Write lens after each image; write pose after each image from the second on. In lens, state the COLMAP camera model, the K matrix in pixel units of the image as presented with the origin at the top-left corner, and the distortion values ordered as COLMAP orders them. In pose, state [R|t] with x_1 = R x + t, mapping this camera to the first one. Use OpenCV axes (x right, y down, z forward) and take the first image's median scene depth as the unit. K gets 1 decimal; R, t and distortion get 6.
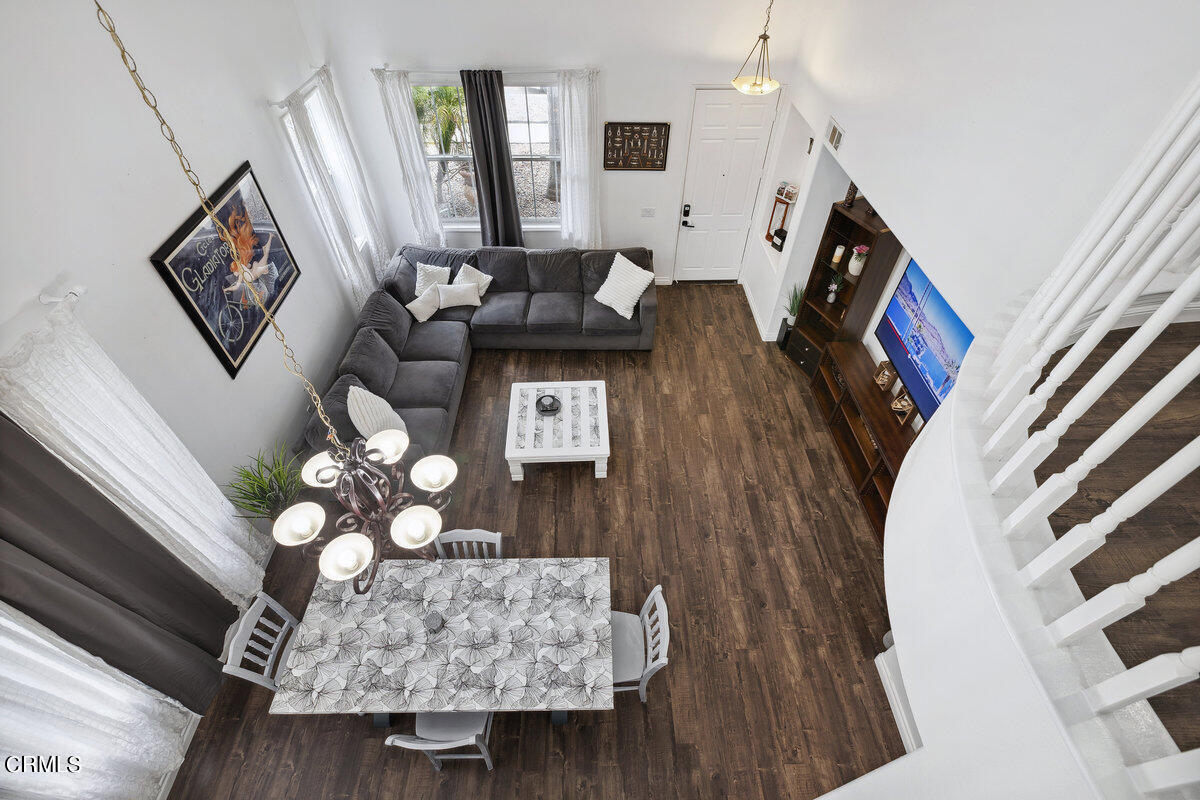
lens RADIAL K [[532.4, 0, 594.7], [0, 532.4, 402.9], [0, 0, 1]] dist [0.001318, -0.000914]
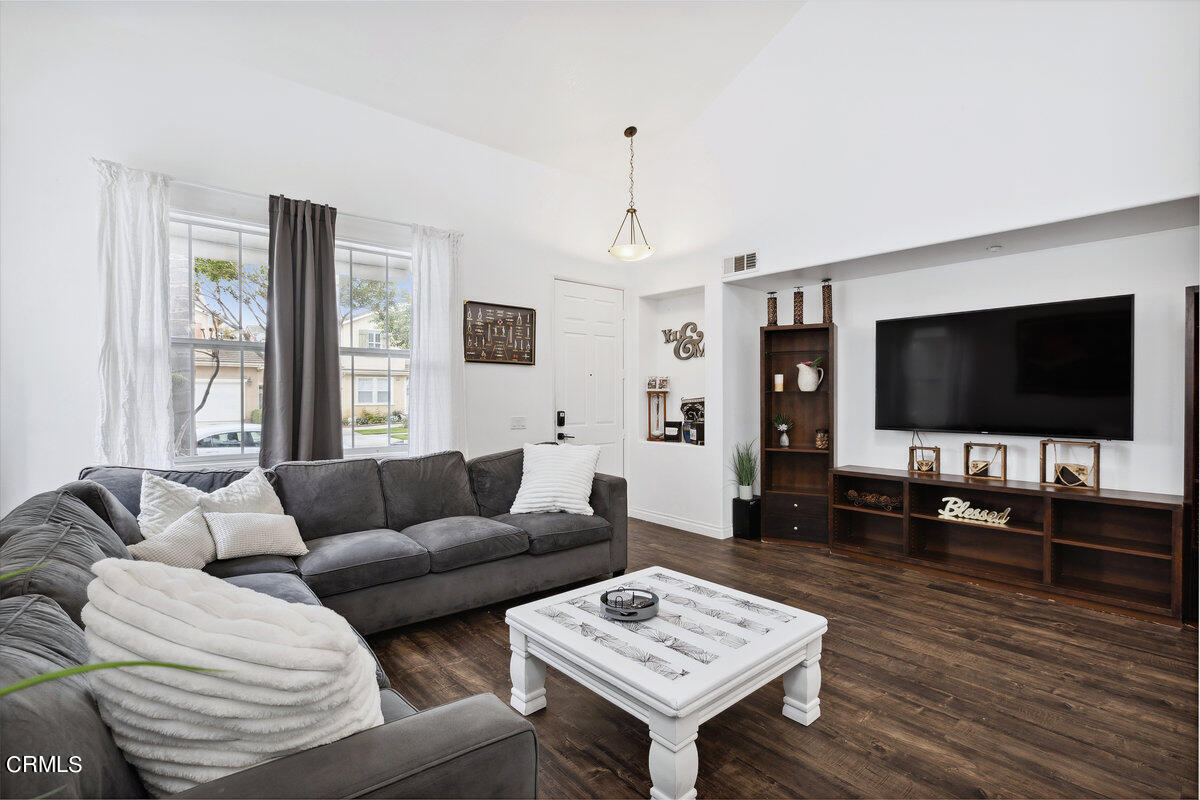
lens RADIAL K [[566.4, 0, 596.7], [0, 566.4, 398.7], [0, 0, 1]] dist [-0.001087, -0.000292]
pose [[0.772039, -0.004175, 0.635562, -0.375127], [0.461598, 0.691080, -0.556179, 0.125263], [-0.436902, 0.722766, 0.535468, 0.609144]]
